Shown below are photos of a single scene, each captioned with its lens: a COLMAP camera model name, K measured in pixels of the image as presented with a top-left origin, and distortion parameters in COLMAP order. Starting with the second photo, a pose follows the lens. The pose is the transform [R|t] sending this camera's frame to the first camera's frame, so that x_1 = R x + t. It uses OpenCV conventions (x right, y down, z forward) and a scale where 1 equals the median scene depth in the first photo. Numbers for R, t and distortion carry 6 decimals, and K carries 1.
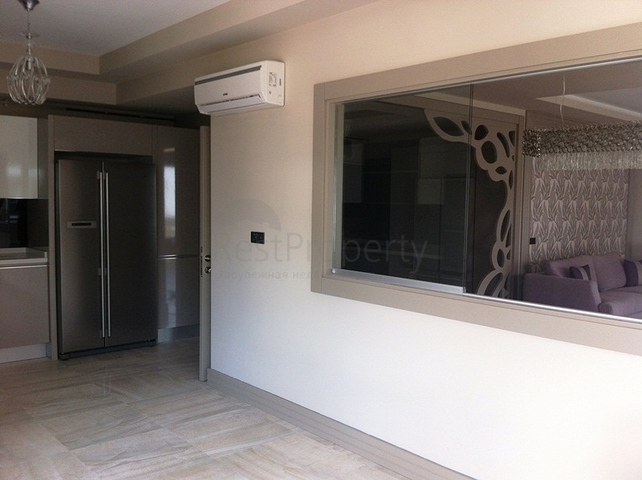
lens RADIAL K [[588.7, 0, 321.0], [0, 588.7, 240.0], [0, 0, 1]] dist [0.014887, -0.178901]
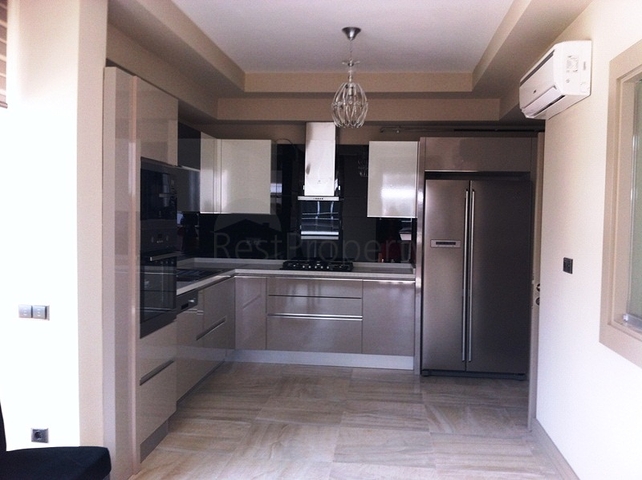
lens RADIAL K [[588.7, 0, 321.0], [0, 588.7, 240.0], [0, 0, 1]] dist [0.014887, -0.178901]
pose [[0.673869, 0.026468, -0.738376, 0.250986], [-0.055273, 0.998364, -0.014656, -0.008237], [0.736780, 0.050689, 0.674229, 0.222426]]
